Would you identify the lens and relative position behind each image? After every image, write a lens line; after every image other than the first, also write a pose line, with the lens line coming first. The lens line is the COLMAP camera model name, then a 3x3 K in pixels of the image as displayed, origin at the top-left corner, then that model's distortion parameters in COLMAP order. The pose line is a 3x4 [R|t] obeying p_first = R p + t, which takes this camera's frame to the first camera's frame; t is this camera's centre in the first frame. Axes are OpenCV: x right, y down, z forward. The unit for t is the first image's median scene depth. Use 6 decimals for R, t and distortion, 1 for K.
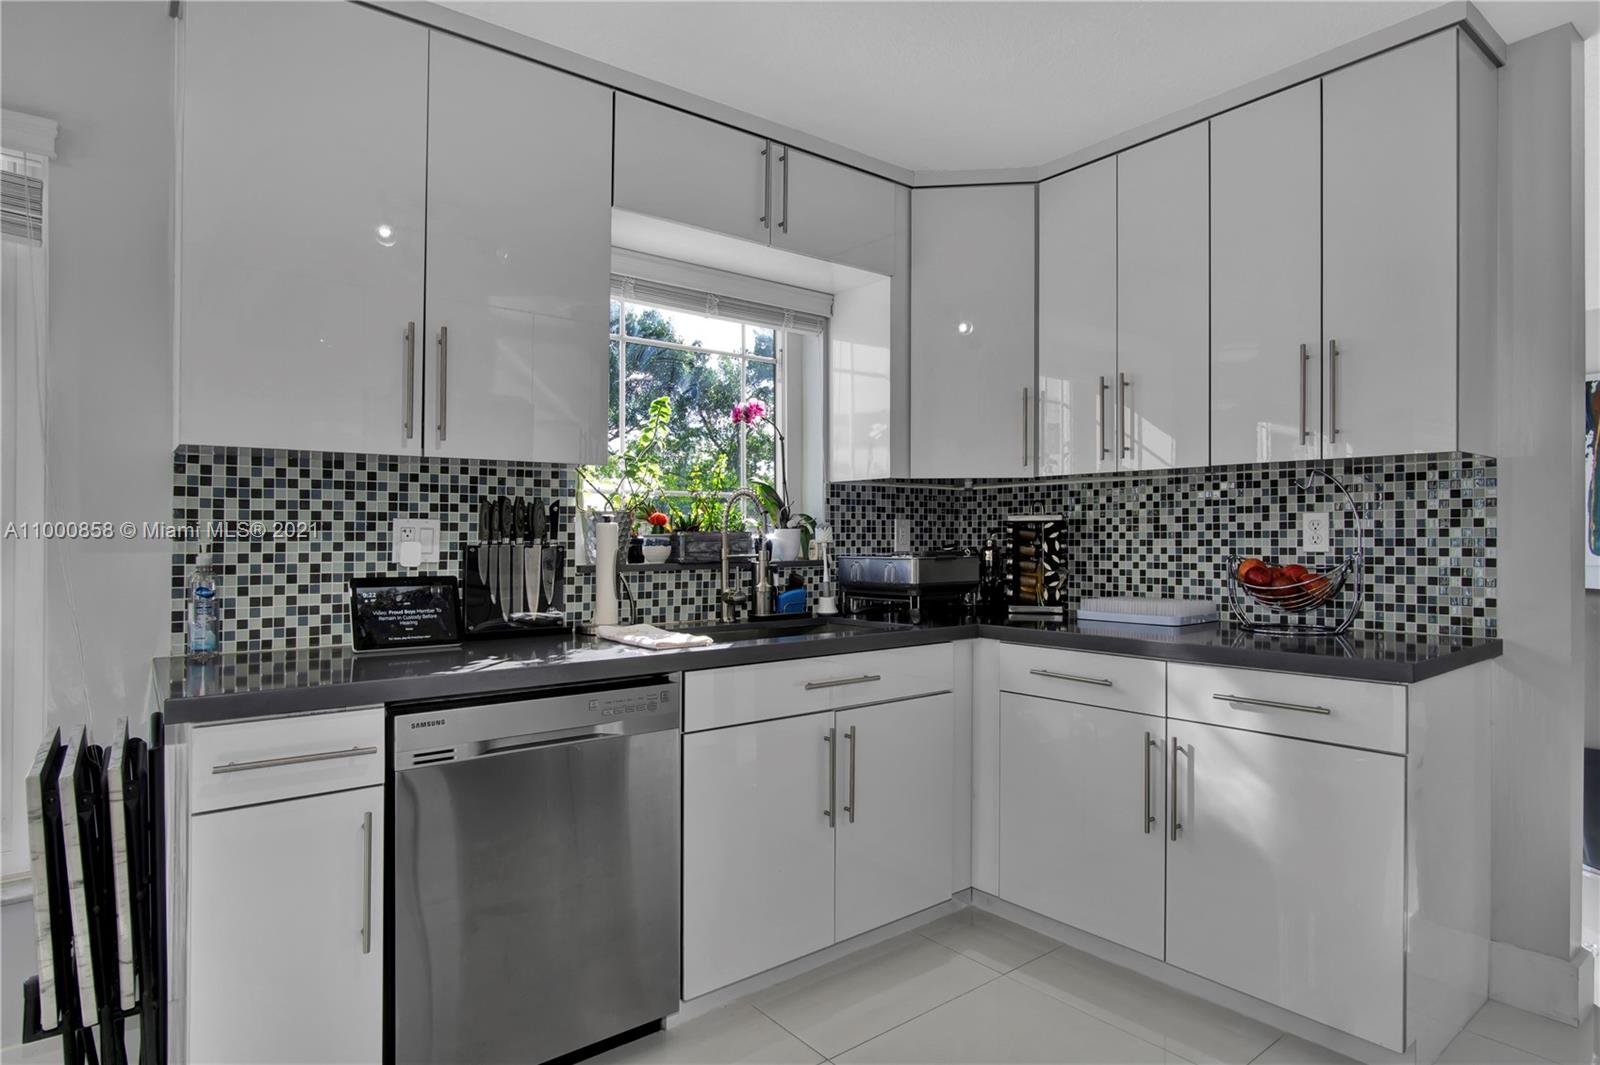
lens RADIAL K [[867.9, 0, 802.6], [0, 867.9, 534.3], [0, 0, 1]] dist [-0.027959, 0.002675]
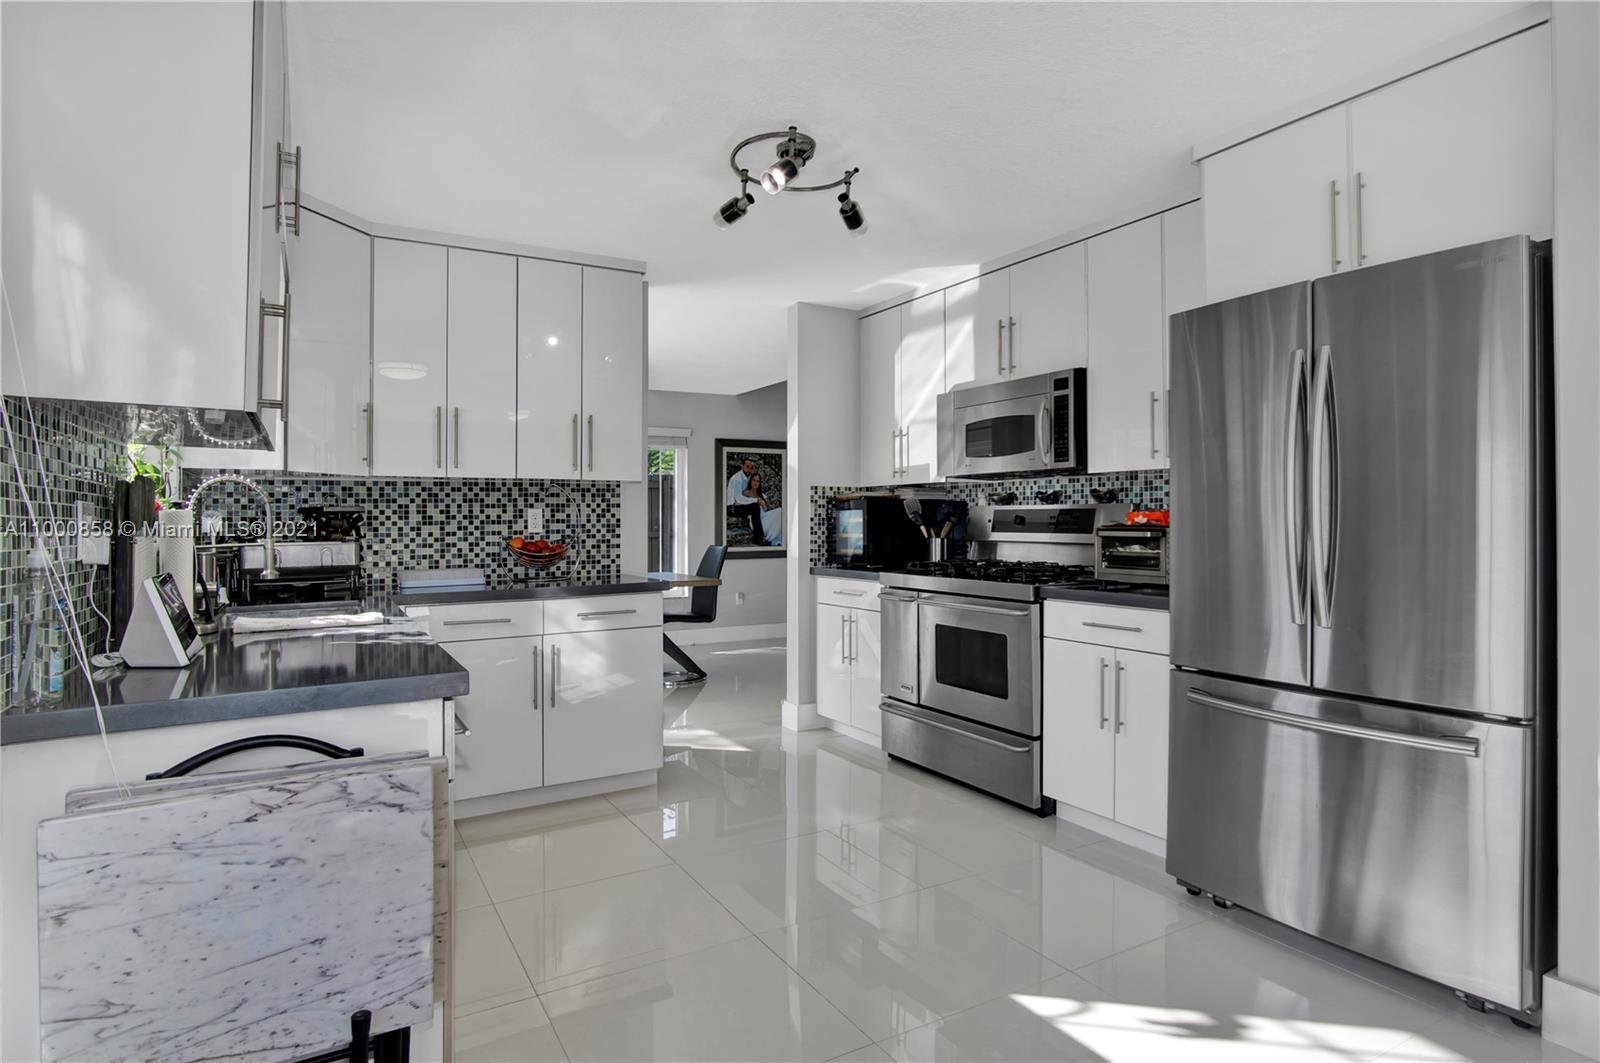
lens RADIAL K [[867.9, 0, 811.7], [0, 867.9, 525.2], [0, 0, 1]] dist [-0.027959, 0.002675]
pose [[0.131385, -0.003351, 0.991326, -0.905739], [0.006727, 0.999974, 0.002488, 0.005243], [-0.991309, 0.006342, 0.131404, 0.232438]]
